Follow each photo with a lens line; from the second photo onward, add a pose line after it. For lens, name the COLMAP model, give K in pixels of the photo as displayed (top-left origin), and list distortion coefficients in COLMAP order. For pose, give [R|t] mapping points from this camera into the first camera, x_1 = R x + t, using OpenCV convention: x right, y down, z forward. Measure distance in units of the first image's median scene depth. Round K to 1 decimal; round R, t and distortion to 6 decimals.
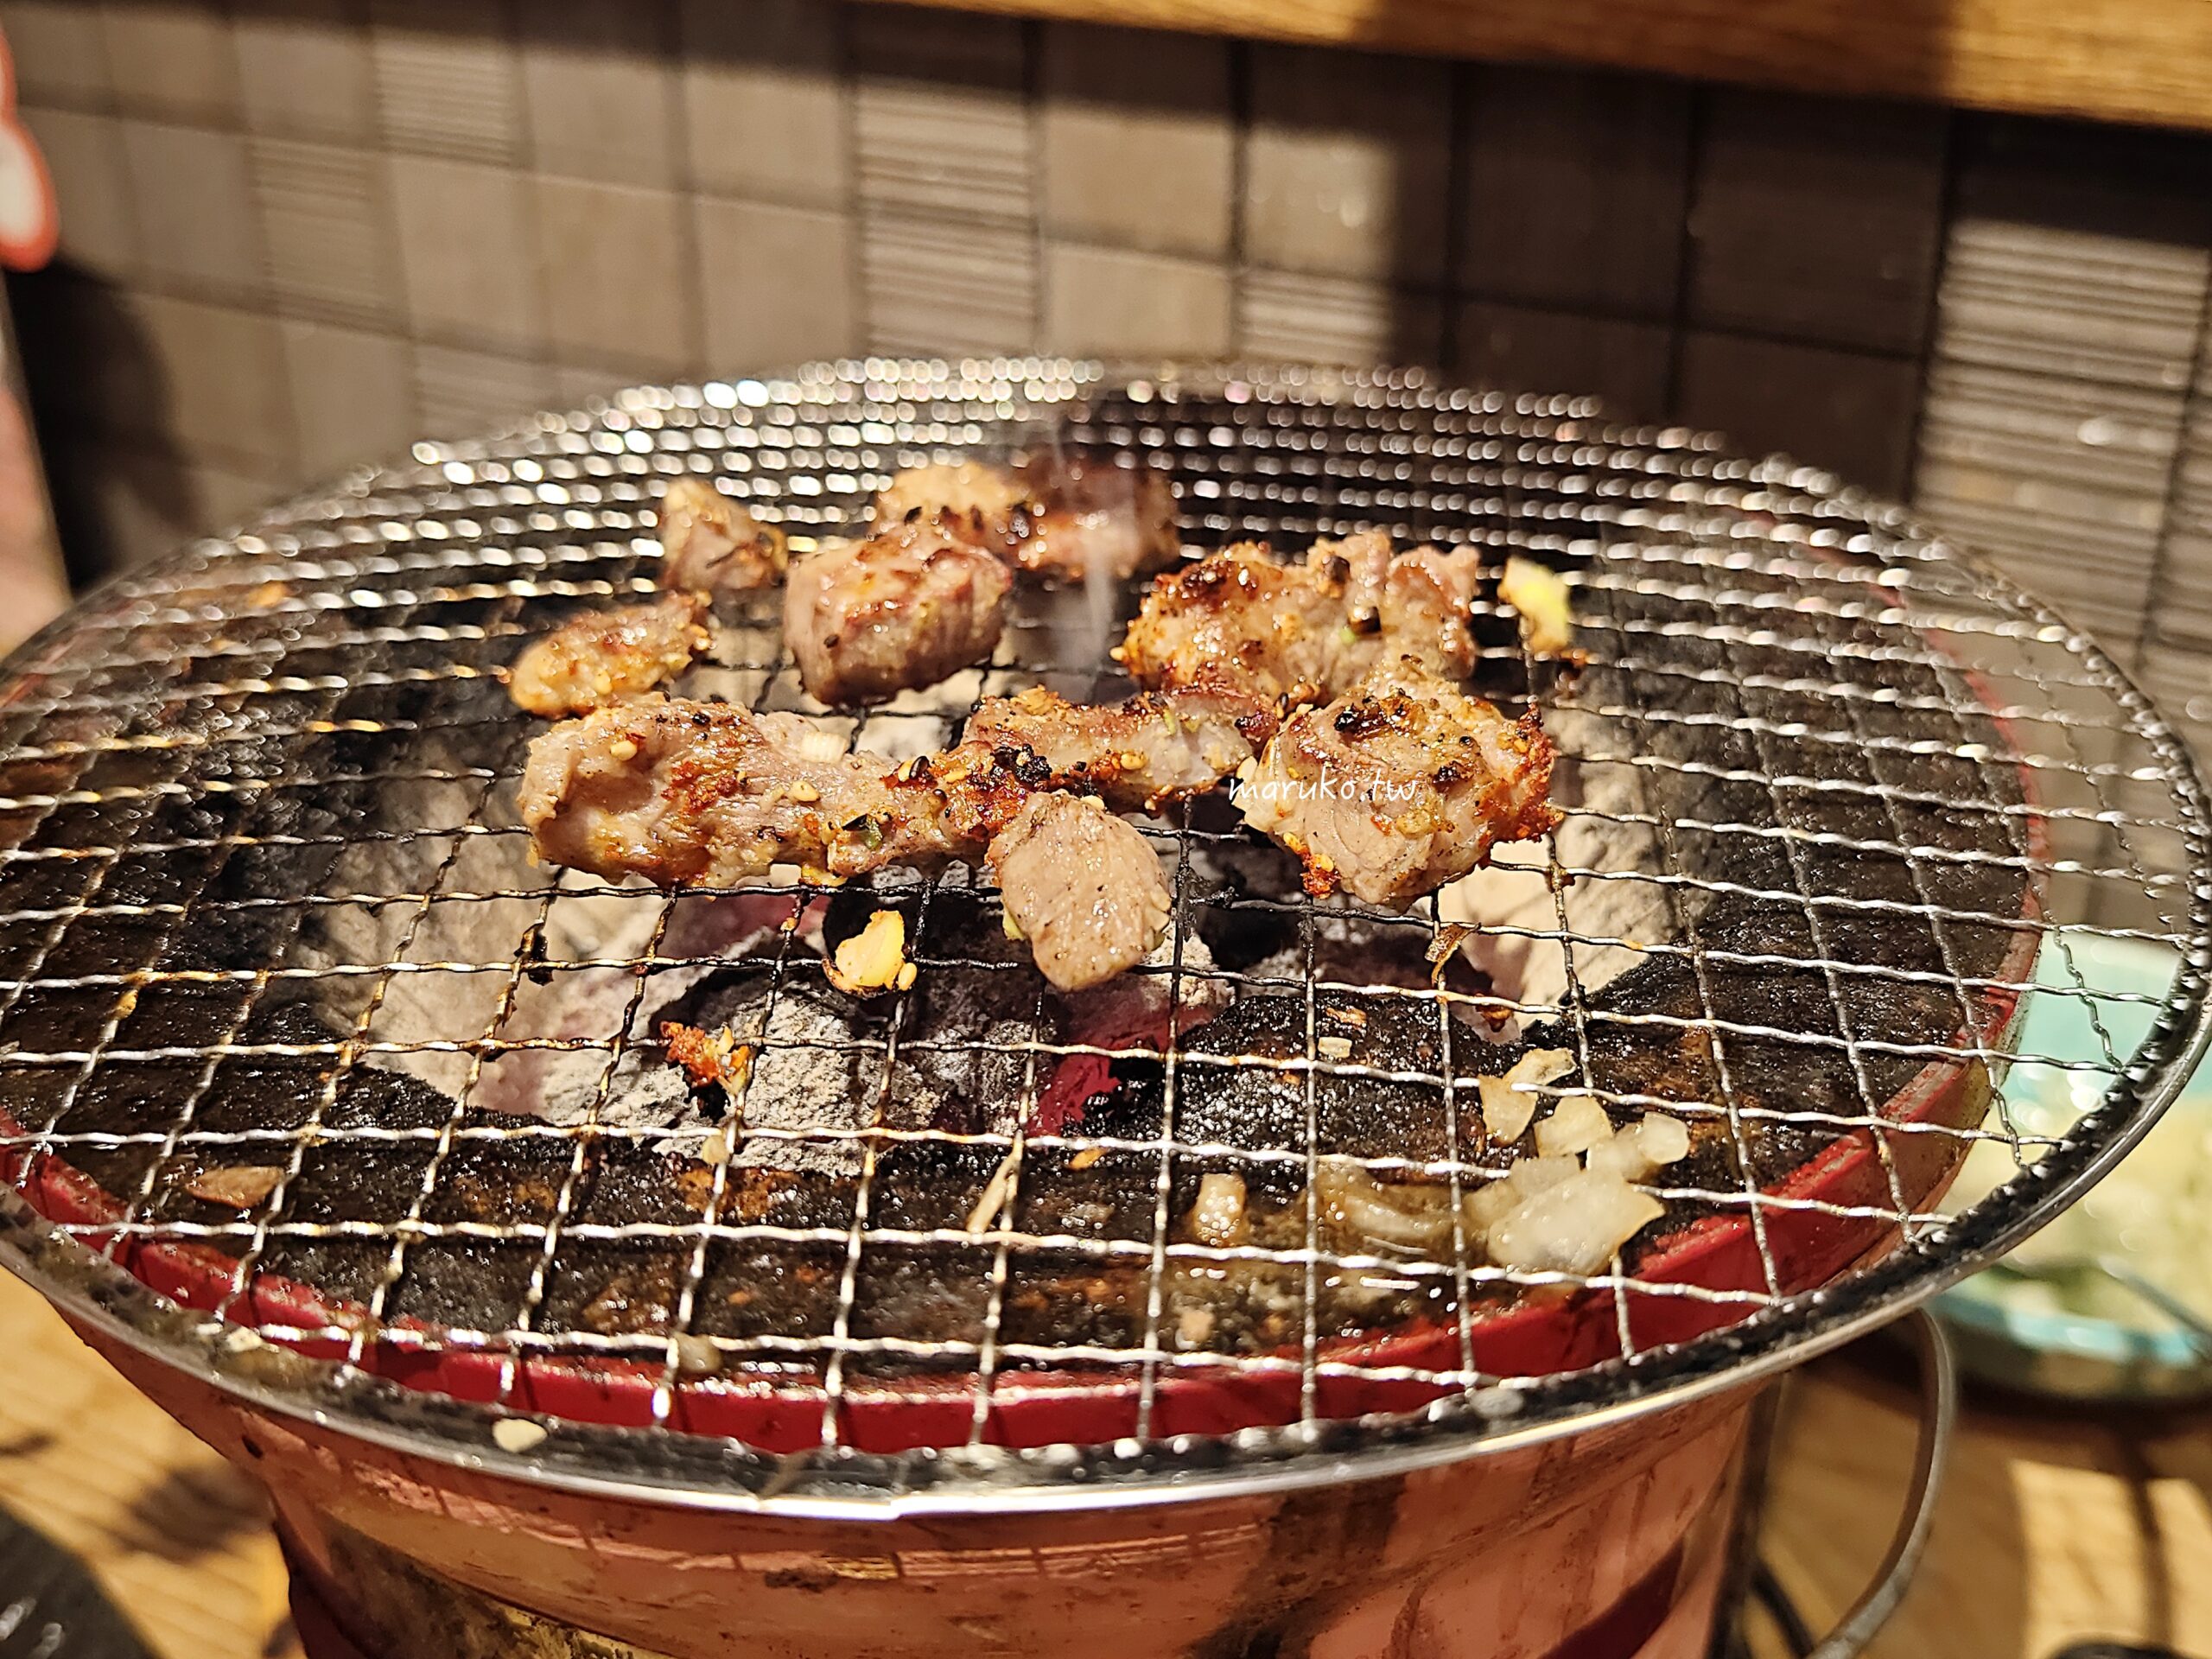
lens RADIAL K [[2634.4, 0, 1106.0], [0, 2634.4, 829.5], [0, 0, 1]] dist [0.068934, -0.327830]
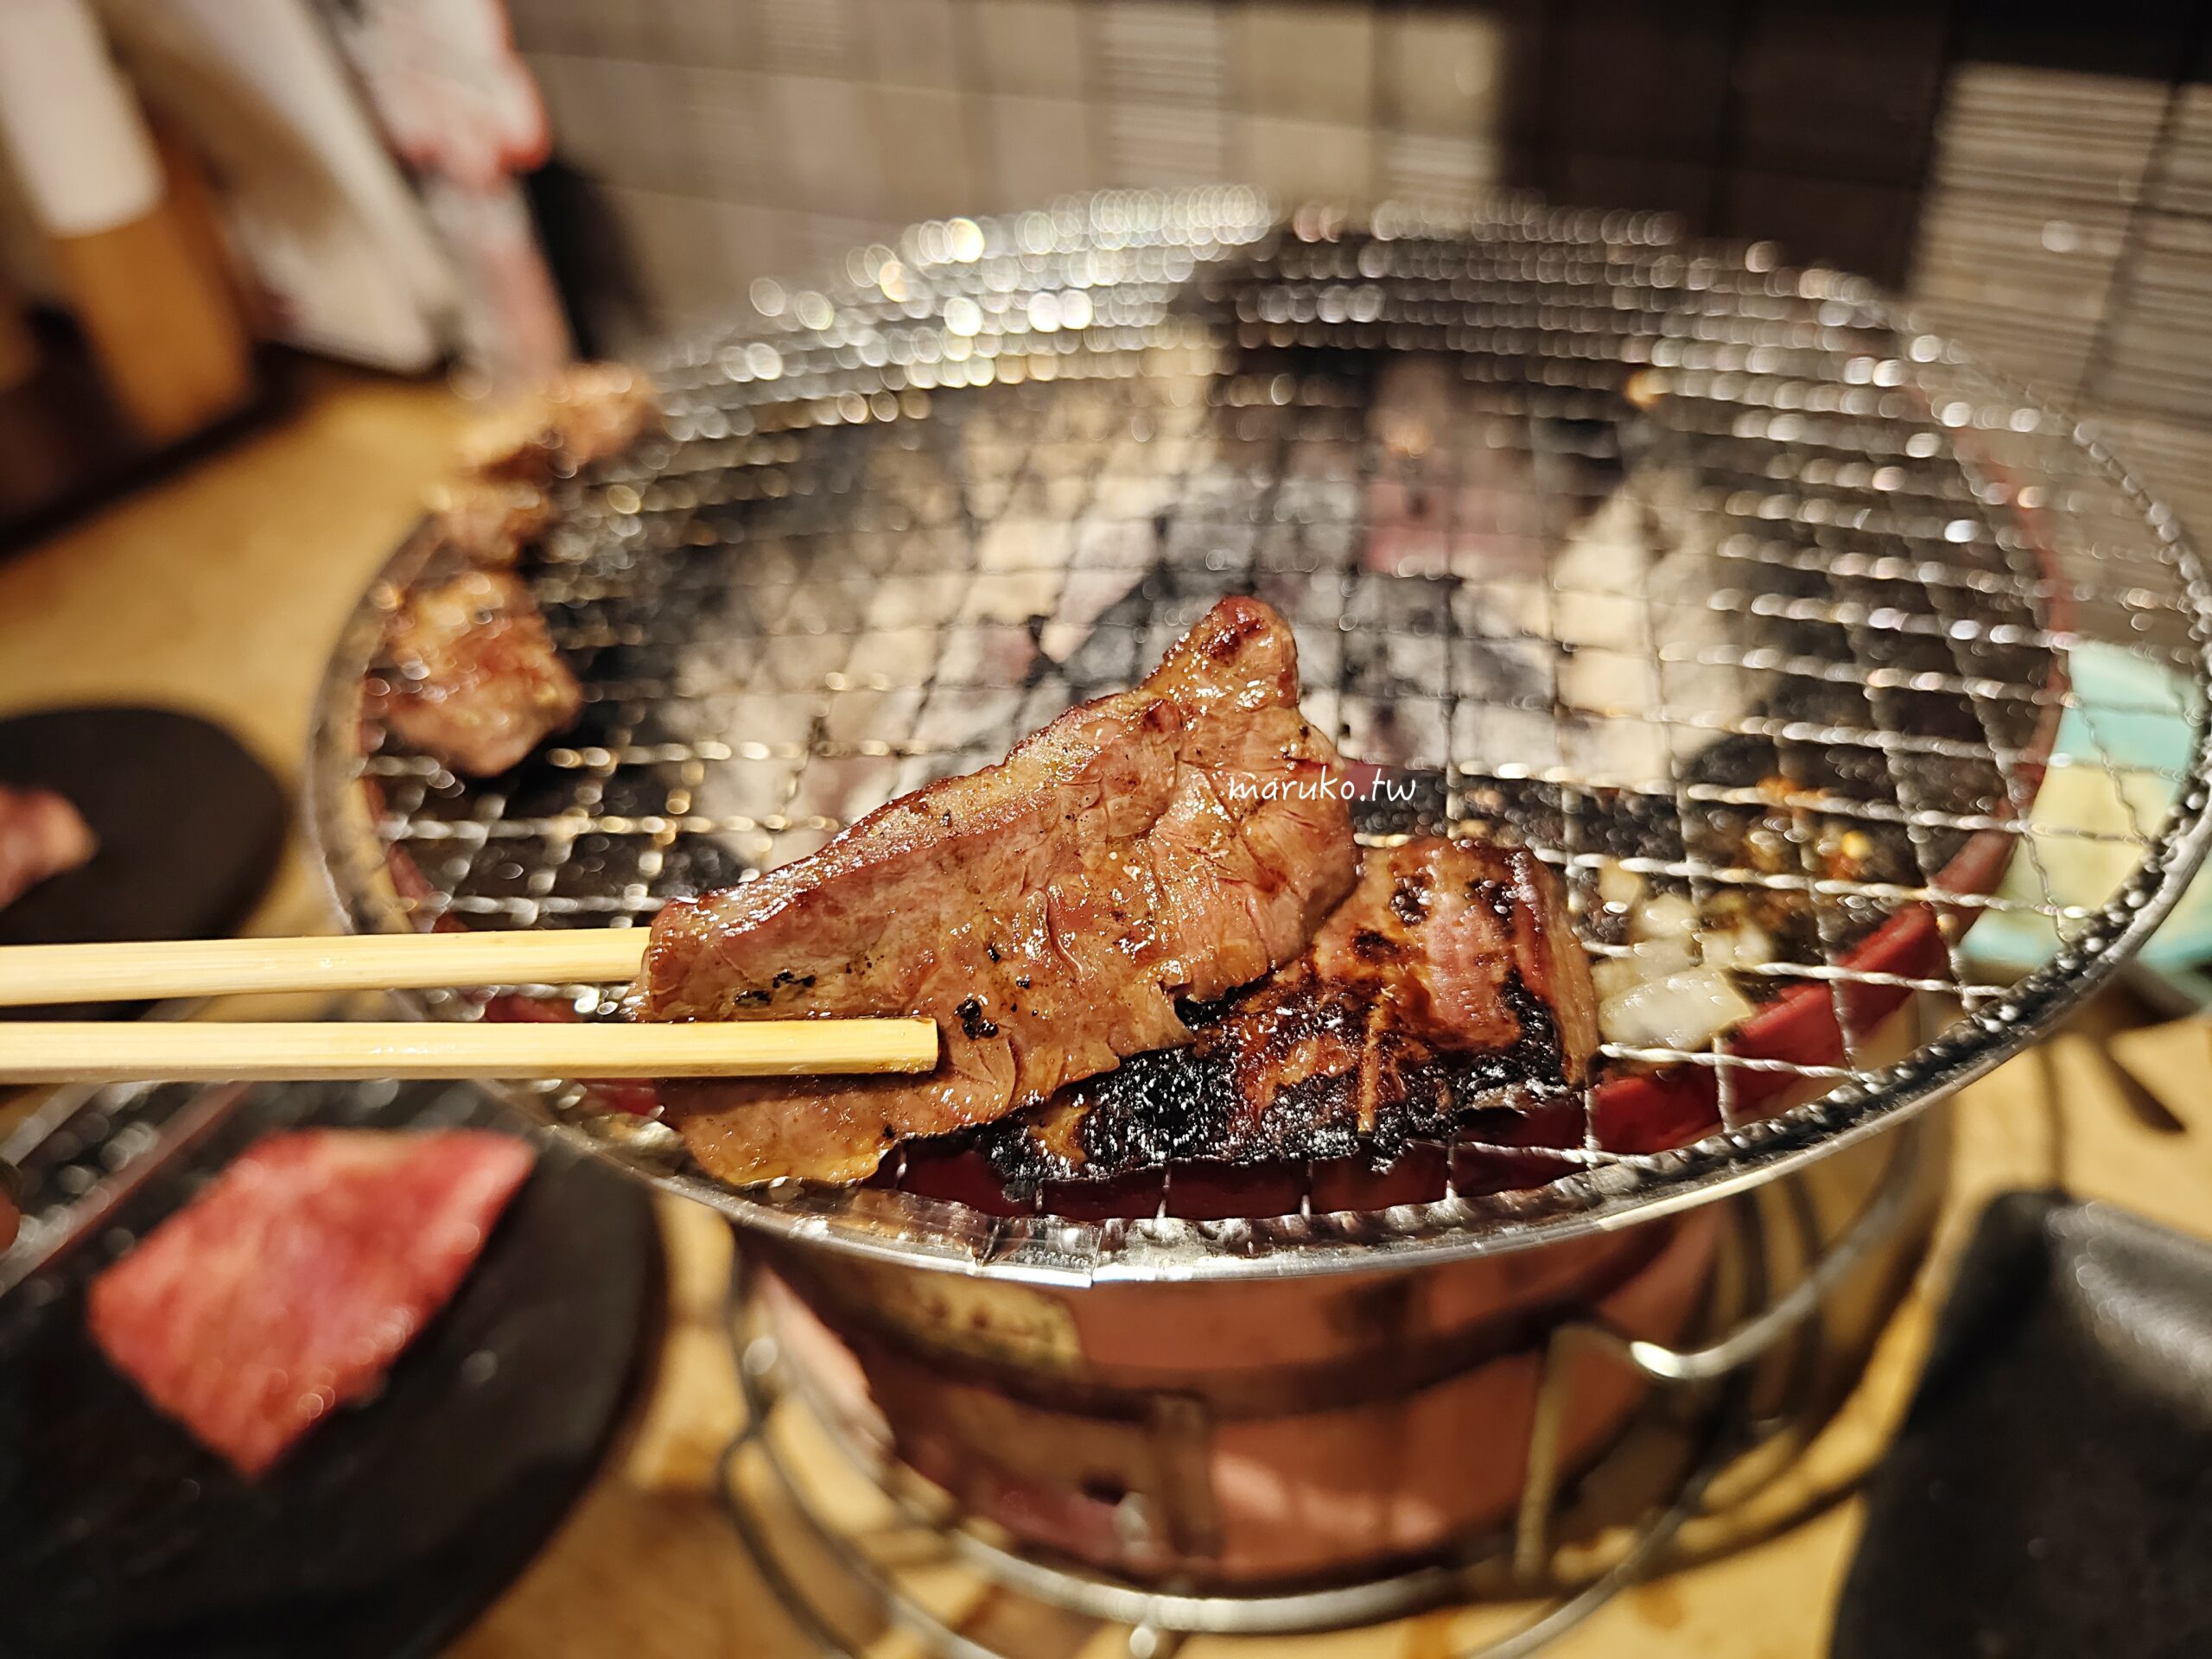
lens RADIAL K [[1669.6, 0, 1106.0], [0, 1669.6, 829.5], [0, 0, 1]] dist [-0.153476, 0.128874]
pose [[0.993616, -0.000661, -0.112812, 0.006318], [0.023180, 0.979841, 0.198427, -0.059370], [0.110406, -0.199775, 0.973602, 0.233368]]
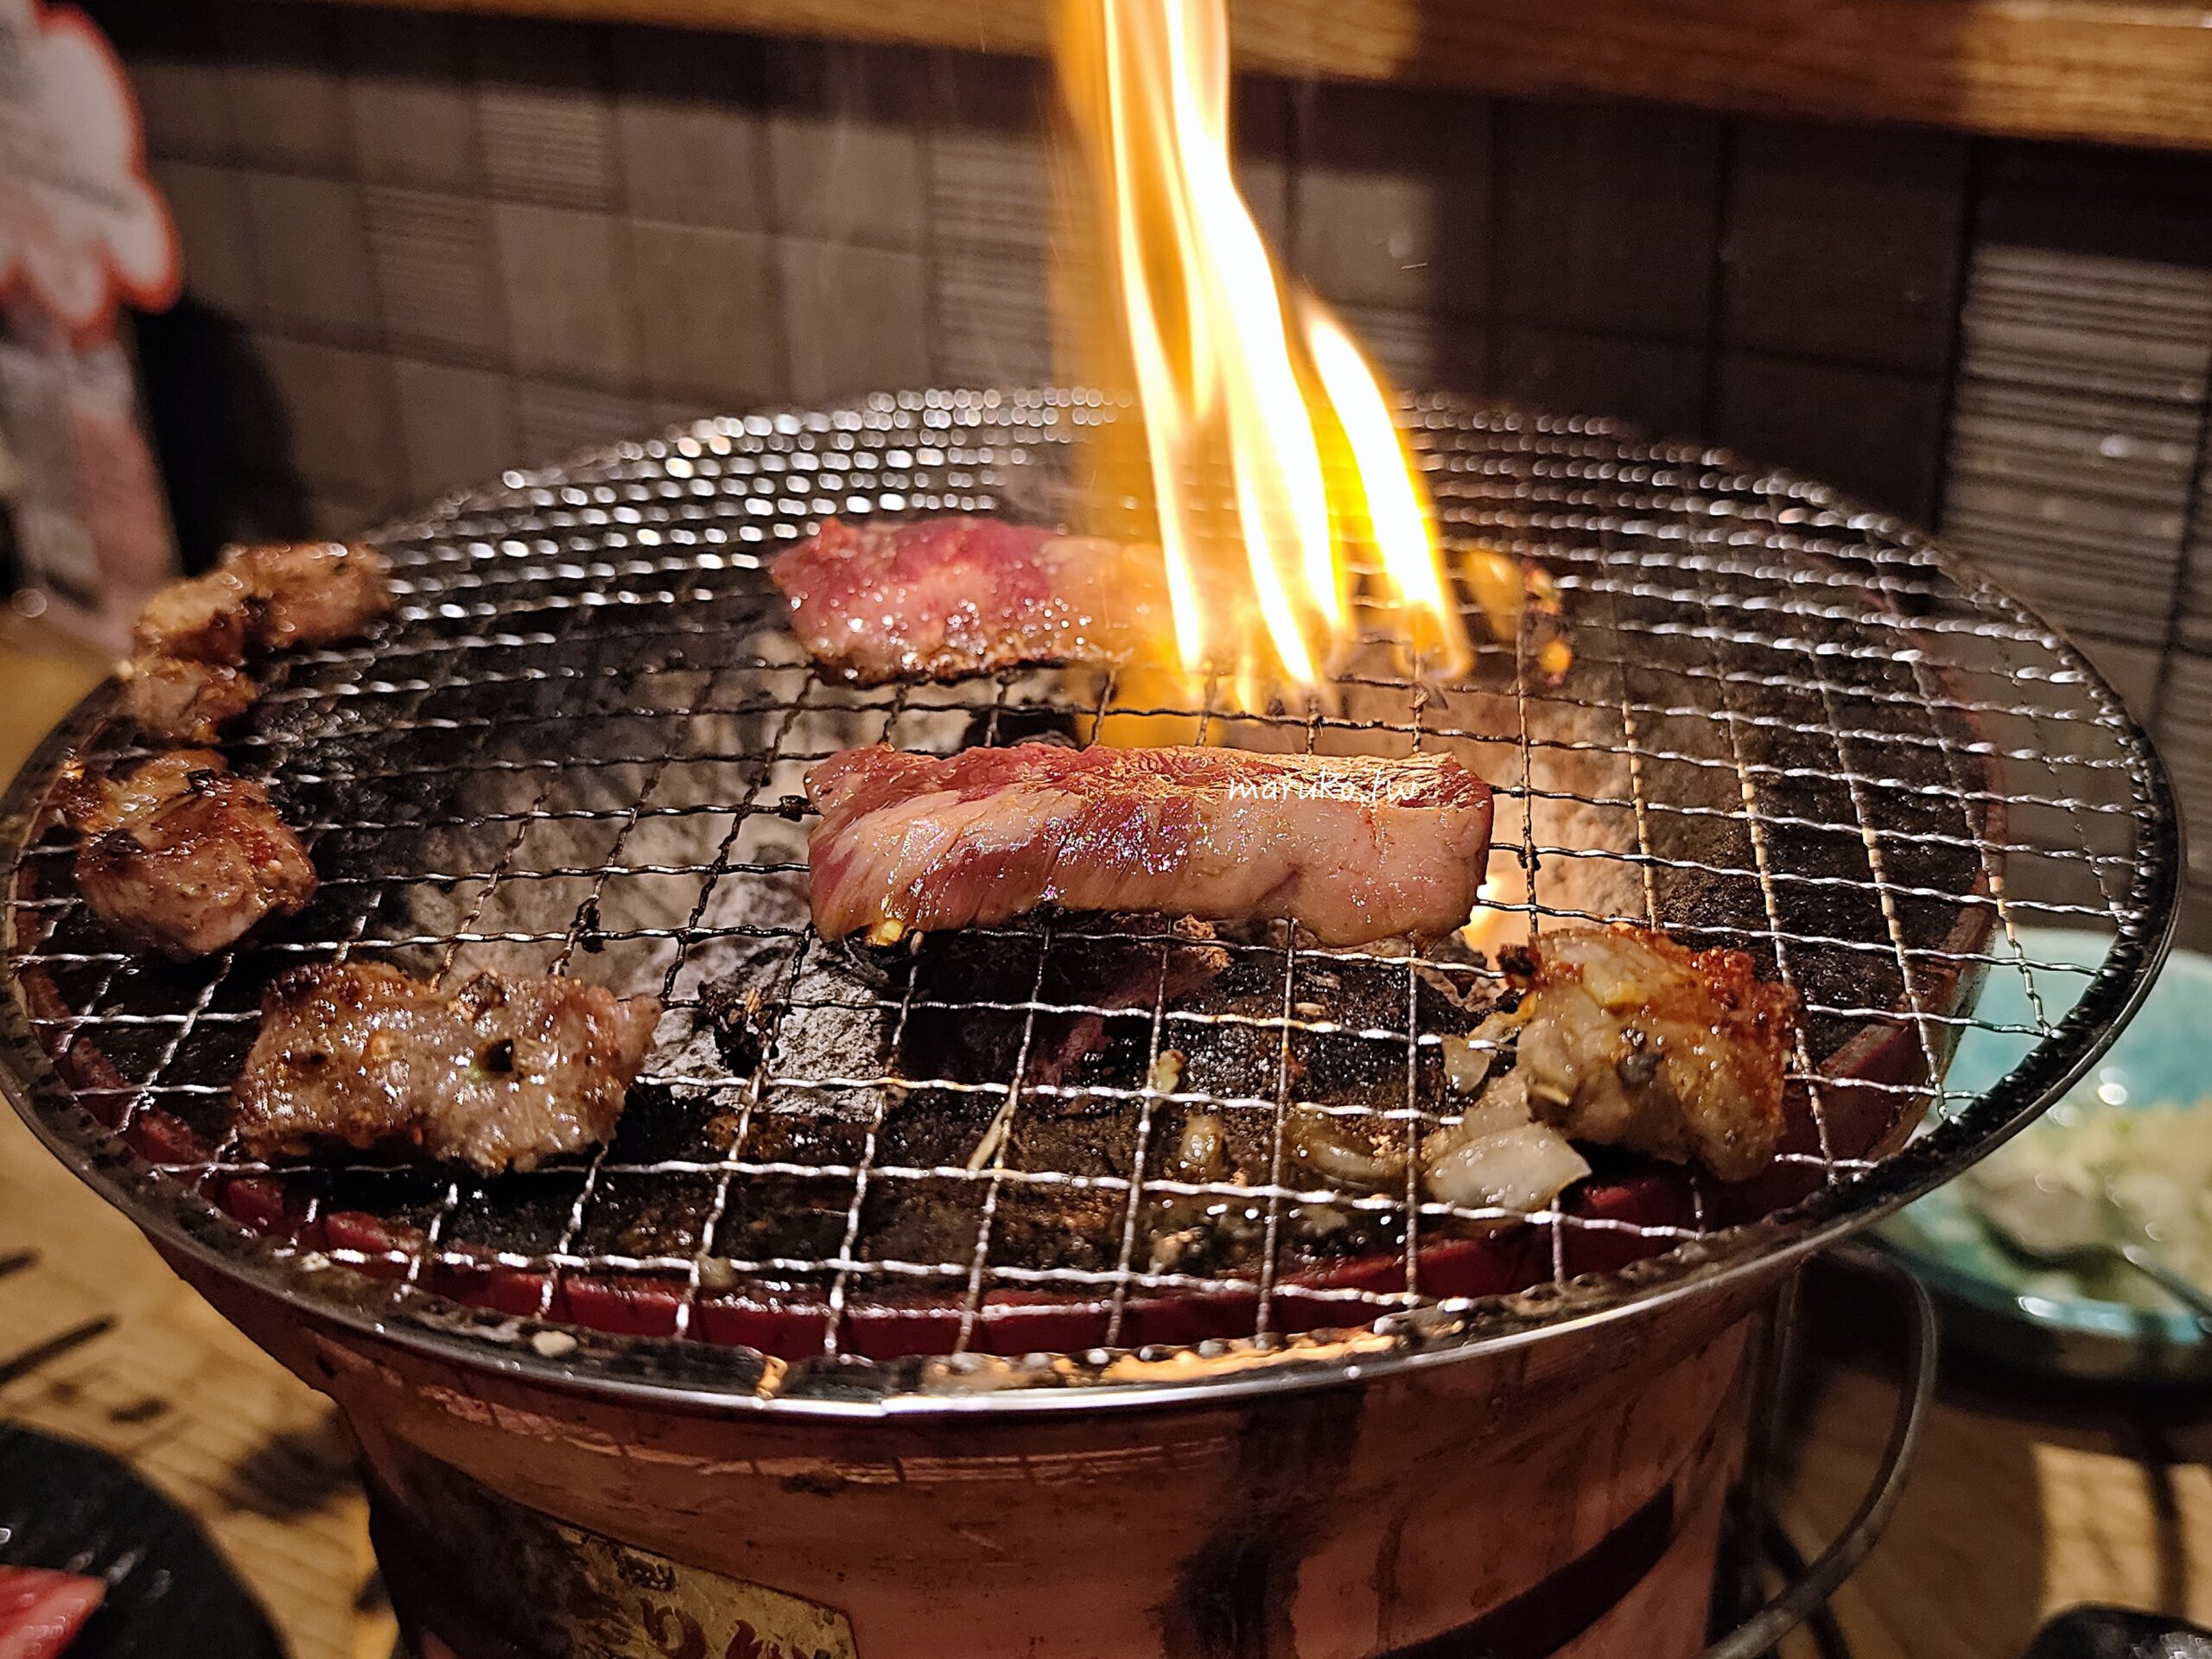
lens RADIAL K [[2620.3, 0, 1083.2], [0, 2620.3, 805.4], [0, 0, 1]] dist [0.125689, -0.513143]
pose [[0.998533, -0.002076, -0.054105, 0.046200], [0.000917, 0.999770, -0.021444, 0.019644], [0.054137, 0.021363, 0.998305, -0.078734]]
